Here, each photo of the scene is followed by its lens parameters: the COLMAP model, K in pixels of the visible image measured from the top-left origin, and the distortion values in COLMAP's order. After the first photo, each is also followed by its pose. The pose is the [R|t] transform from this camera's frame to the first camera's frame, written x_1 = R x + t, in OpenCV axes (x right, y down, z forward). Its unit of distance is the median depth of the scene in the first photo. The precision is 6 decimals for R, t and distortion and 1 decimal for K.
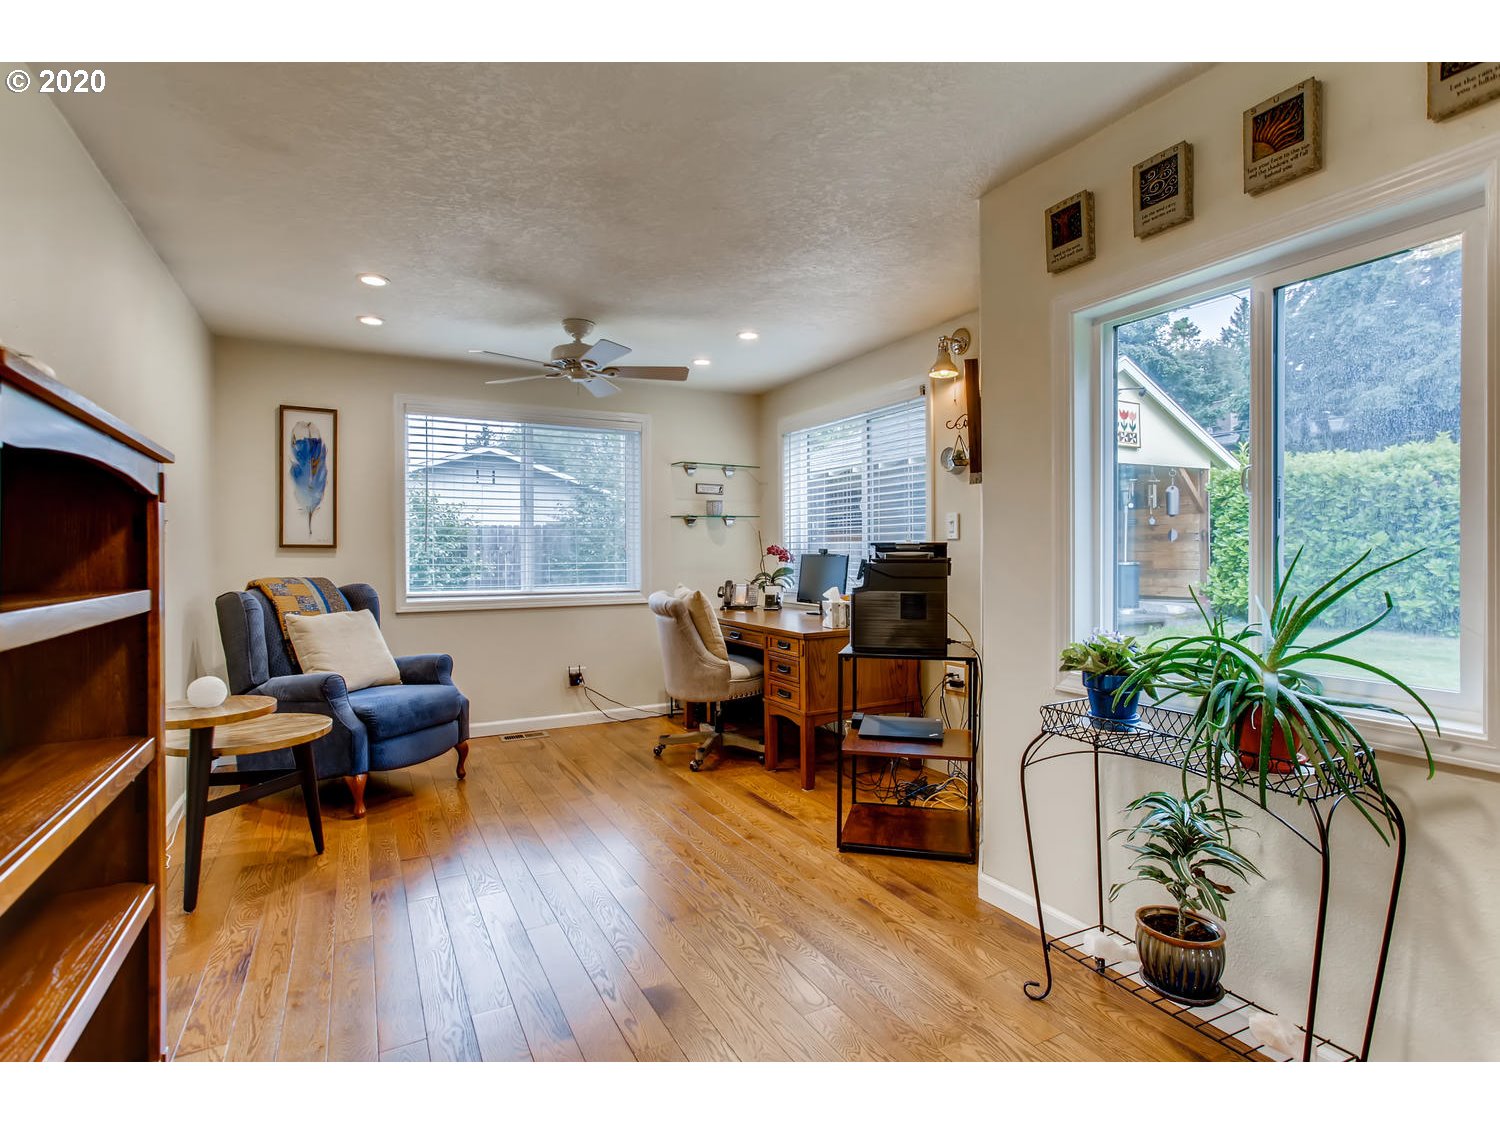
lens RADIAL K [[732.1, 0, 757.3], [0, 732.1, 548.9], [0, 0, 1]] dist [-0.033140, 0.018849]
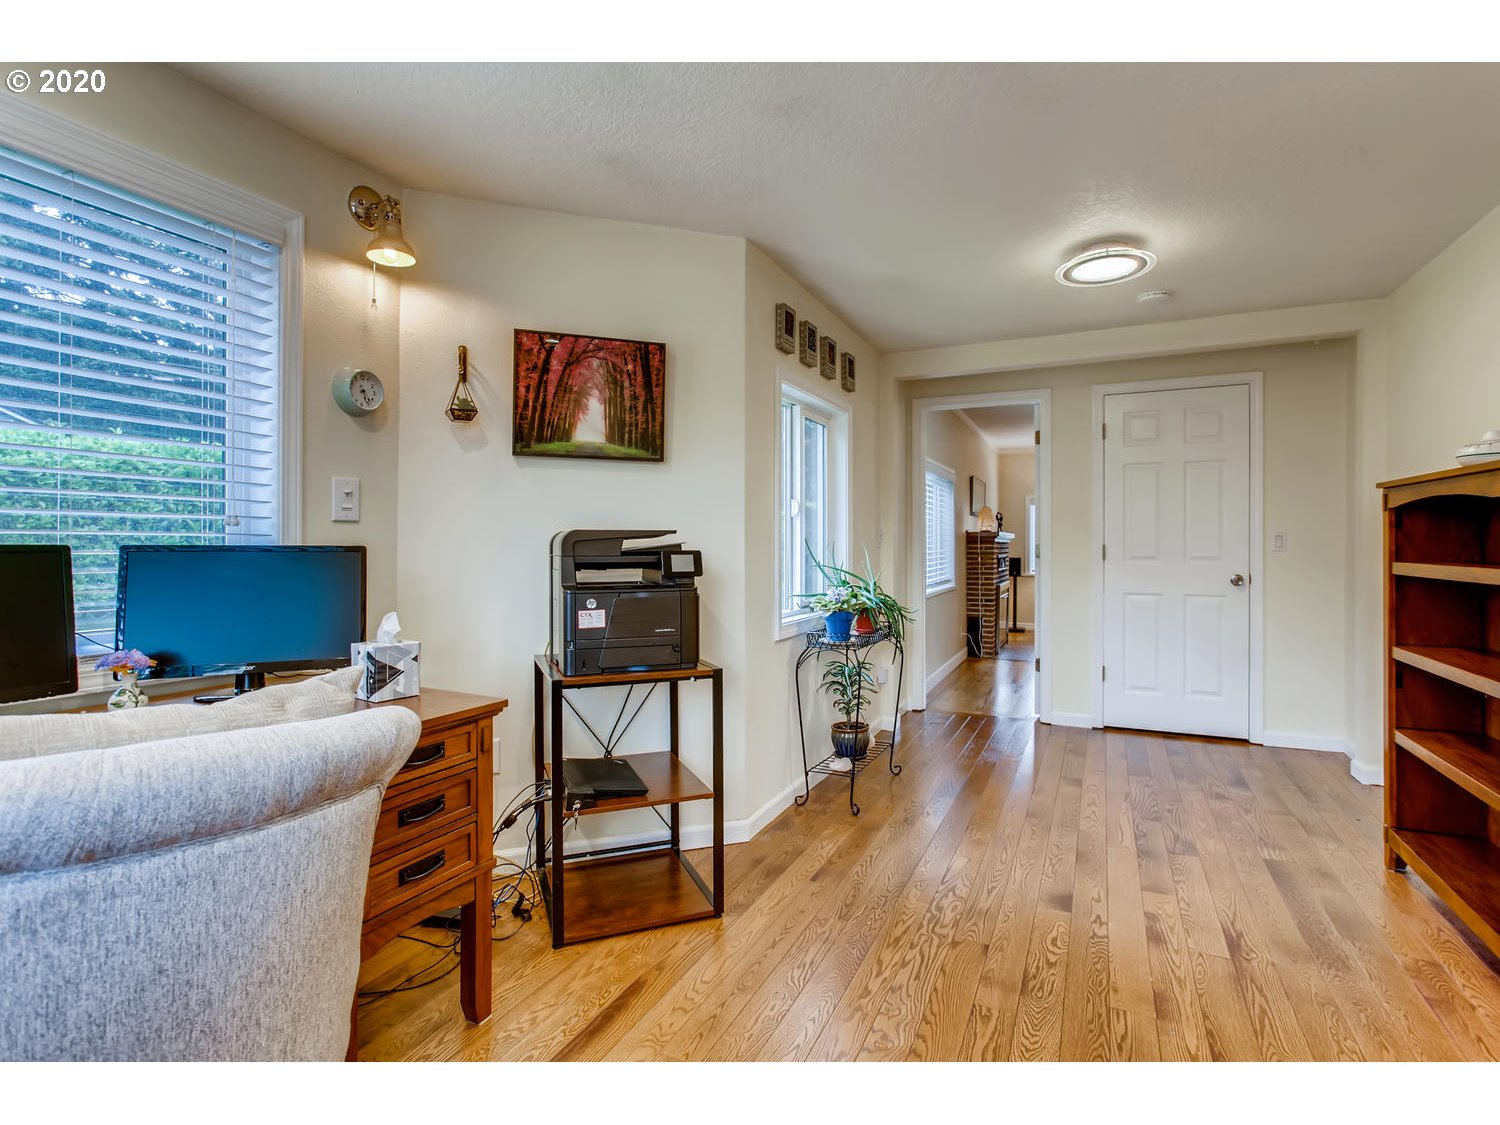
lens RADIAL K [[732.1, 0, 757.3], [0, 732.1, 548.9], [0, 0, 1]] dist [-0.033140, 0.018849]
pose [[-0.586387, 0.001015, 0.810030, -0.611357], [-0.006295, 0.999963, -0.005810, 0.016806], [-0.810007, -0.008505, -0.586359, 1.577173]]
